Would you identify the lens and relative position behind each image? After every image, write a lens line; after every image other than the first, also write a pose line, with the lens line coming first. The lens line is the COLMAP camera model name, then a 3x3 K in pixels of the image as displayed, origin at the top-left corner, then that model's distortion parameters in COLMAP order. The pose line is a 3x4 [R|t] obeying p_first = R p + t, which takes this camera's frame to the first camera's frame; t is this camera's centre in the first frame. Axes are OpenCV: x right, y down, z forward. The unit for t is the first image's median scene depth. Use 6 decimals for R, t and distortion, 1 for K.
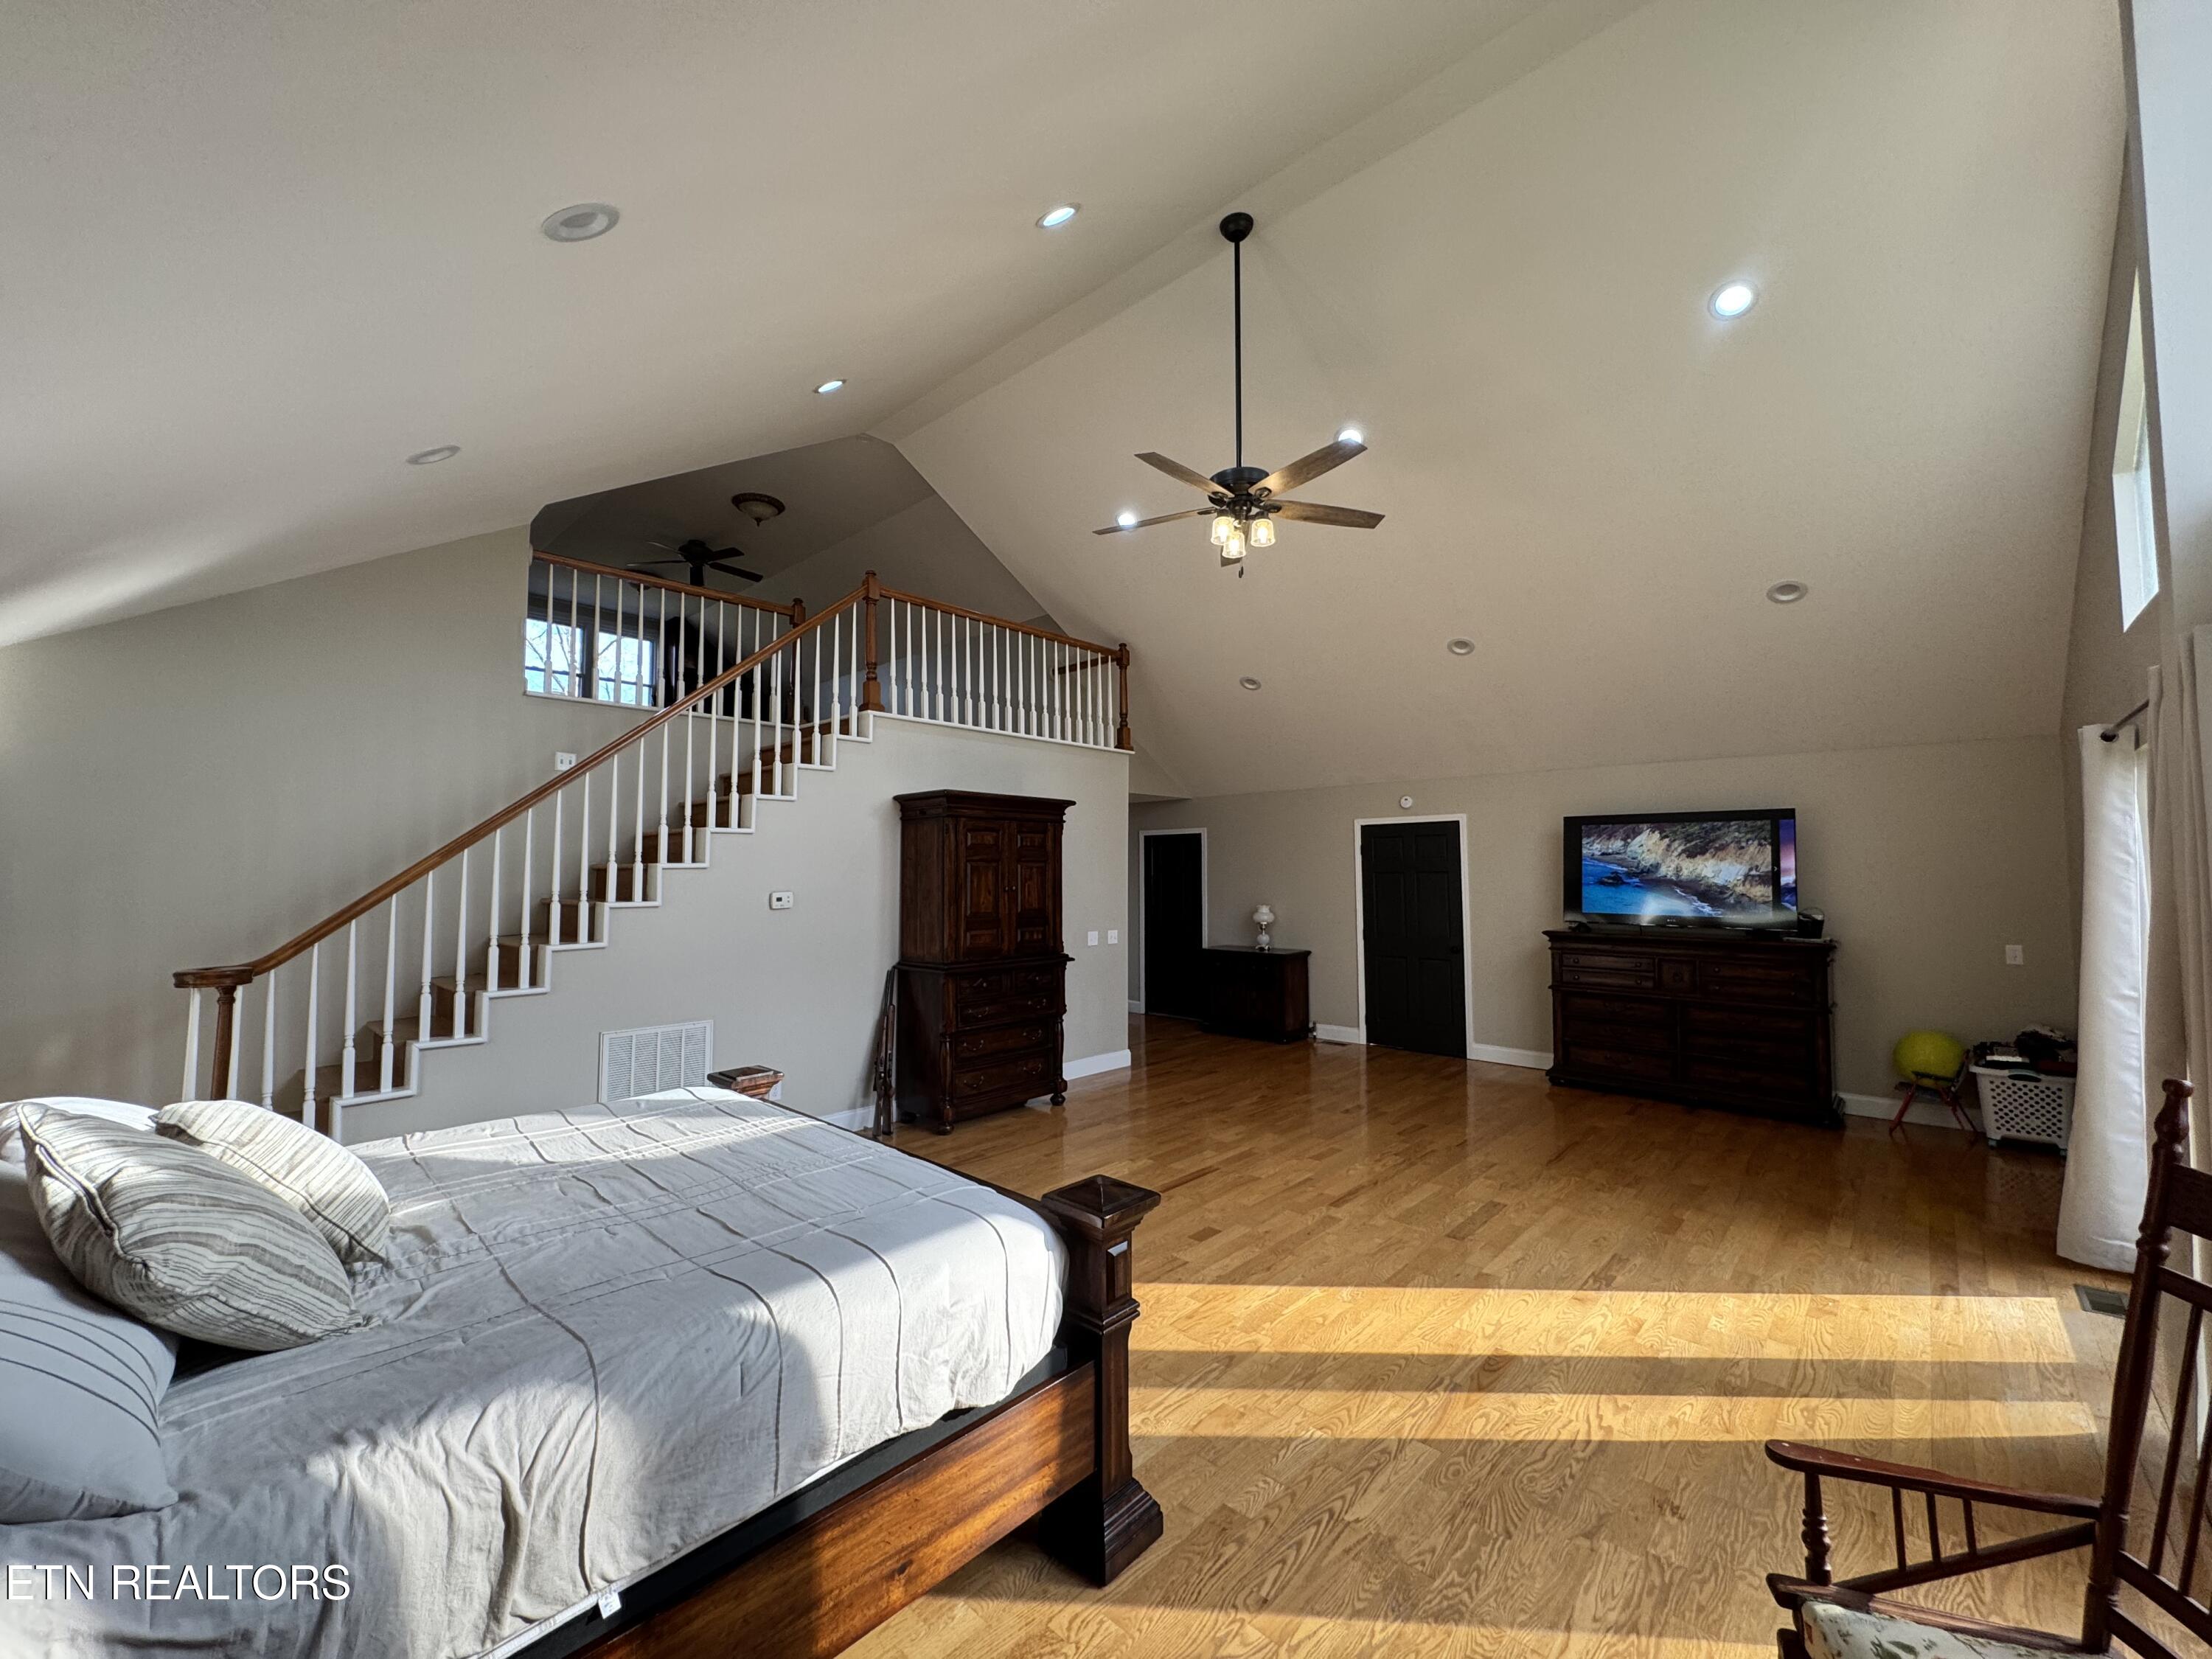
lens RADIAL K [[877.8, 0, 1103.4], [0, 877.8, 824.9], [0, 0, 1]] dist [0.000410, 0.000043]
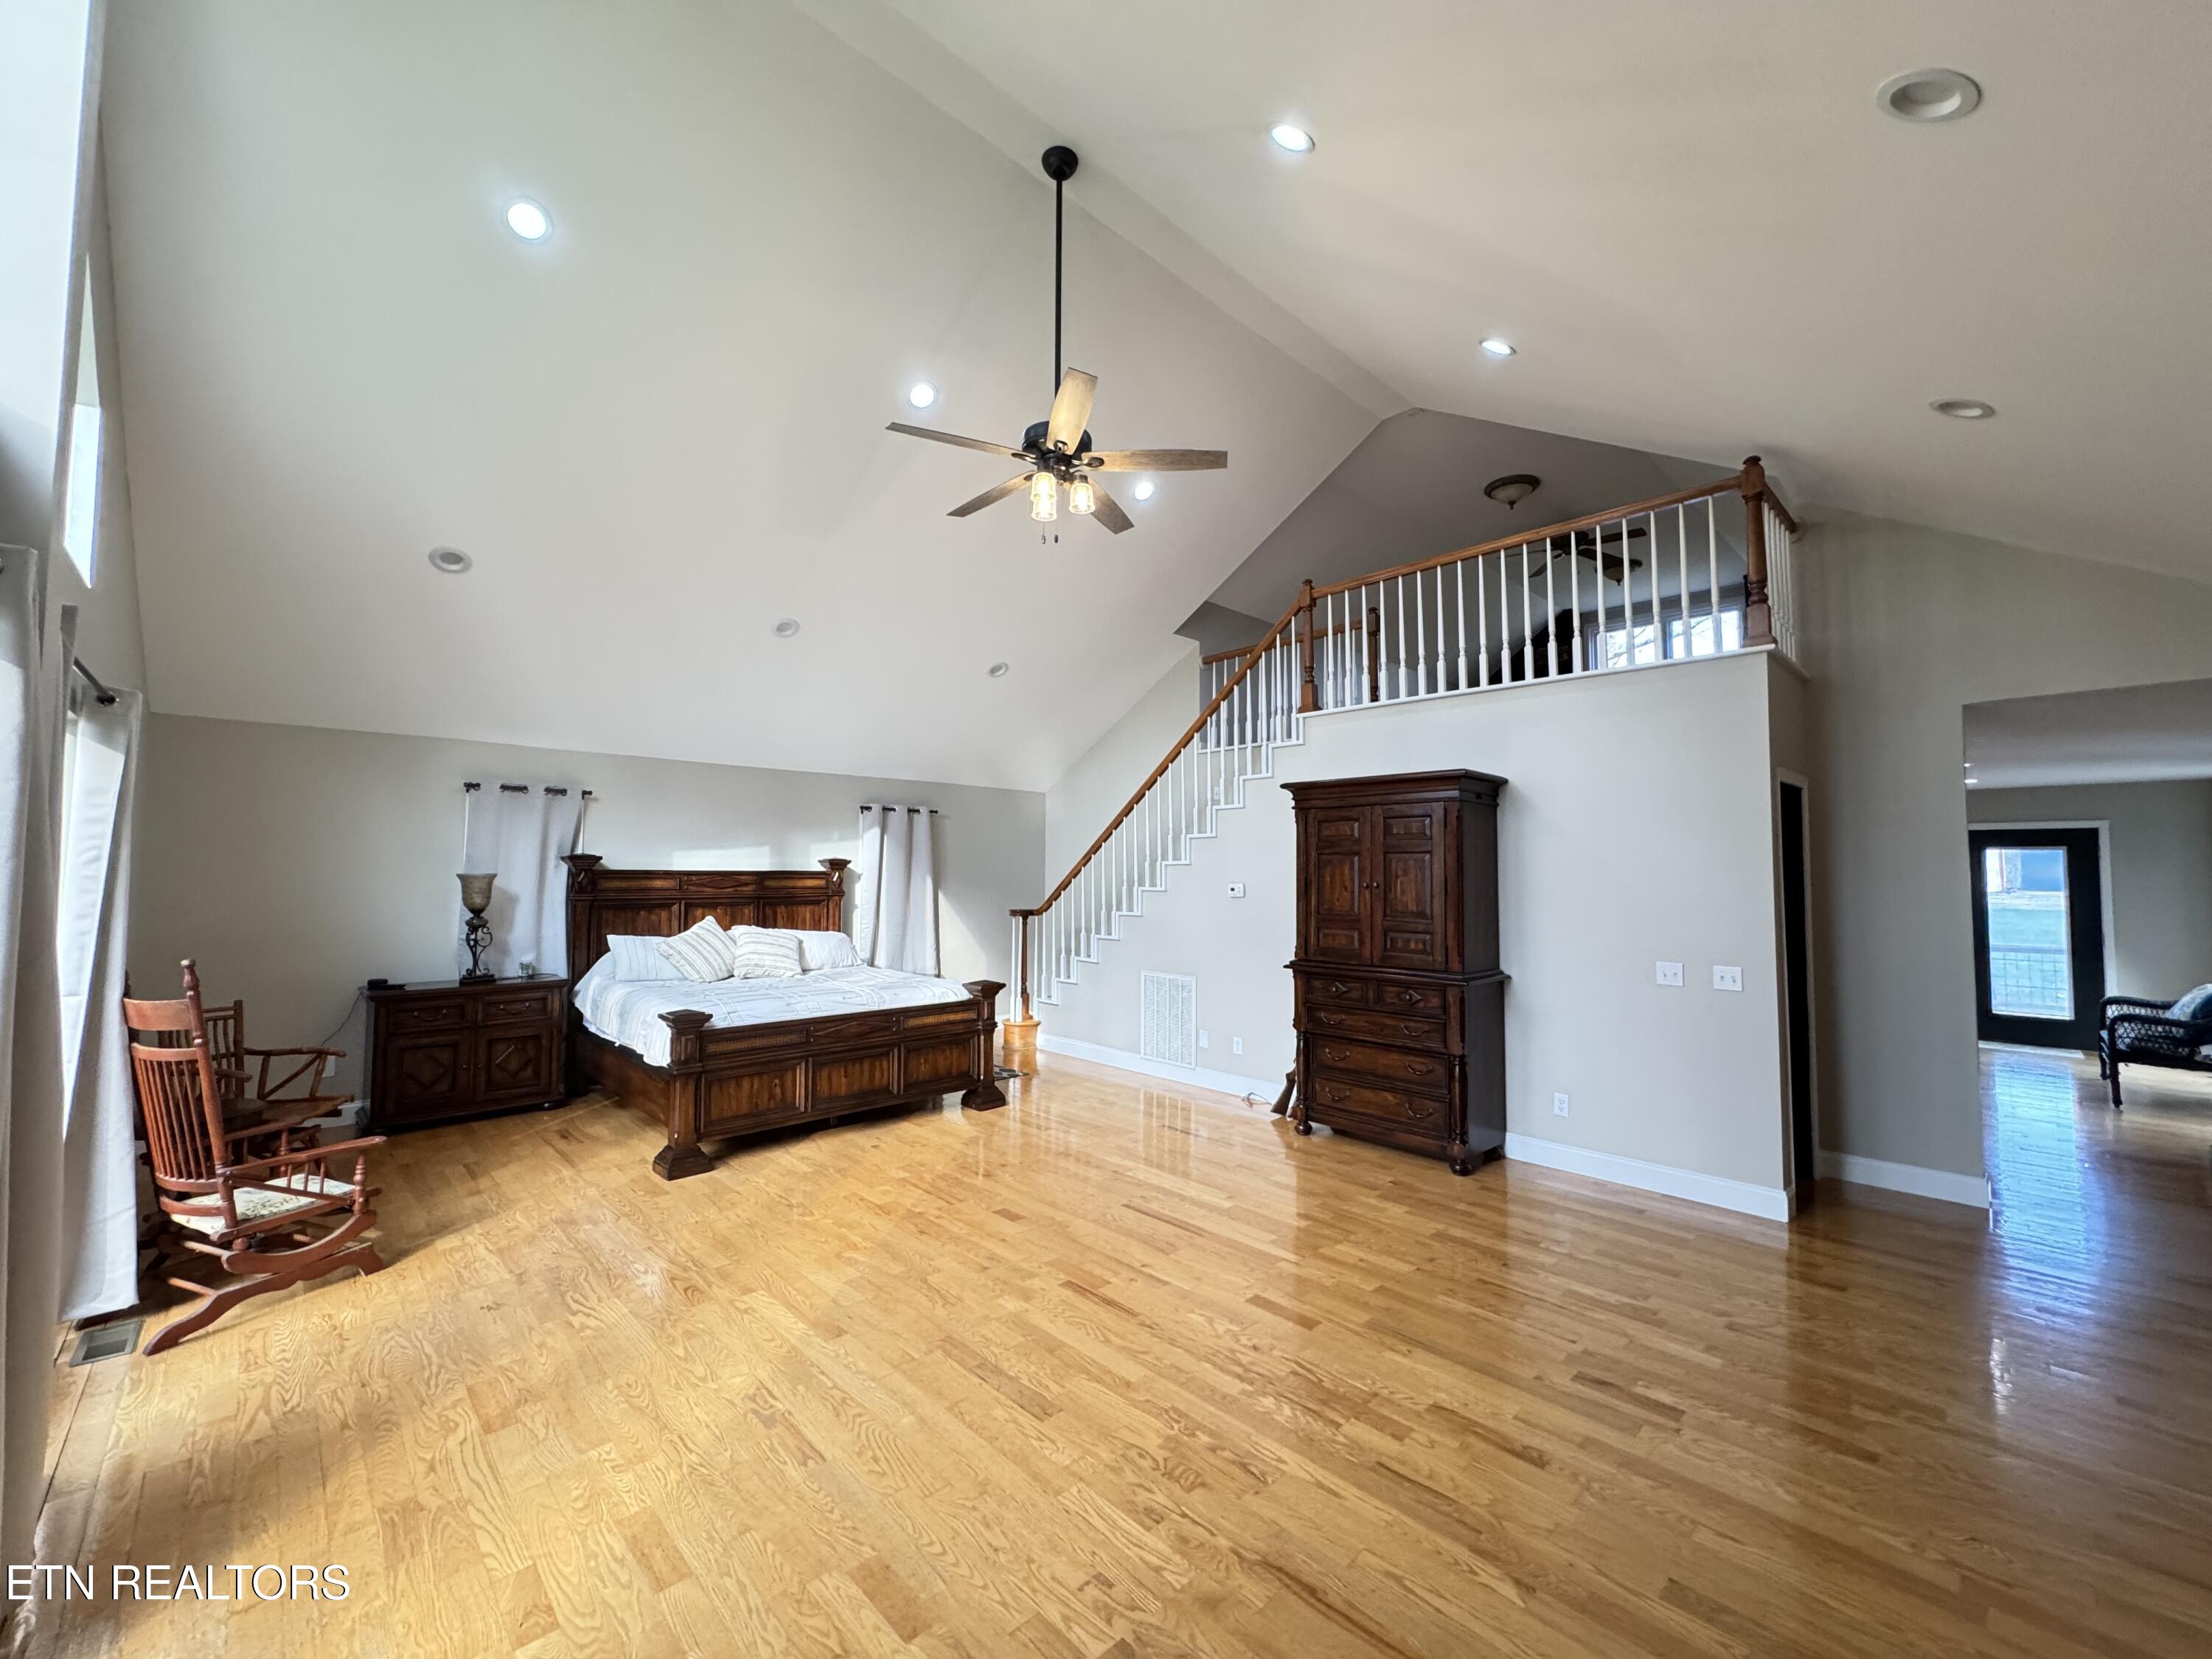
lens RADIAL K [[877.8, 0, 1104.3], [0, 877.8, 828.6], [0, 0, 1]] dist [0.000410, 0.000043]
pose [[-0.053702, -0.052837, -0.997158, 0.922100], [0.050648, 0.997170, -0.055565, 0.061960], [0.997272, -0.053488, -0.050874, 0.945315]]
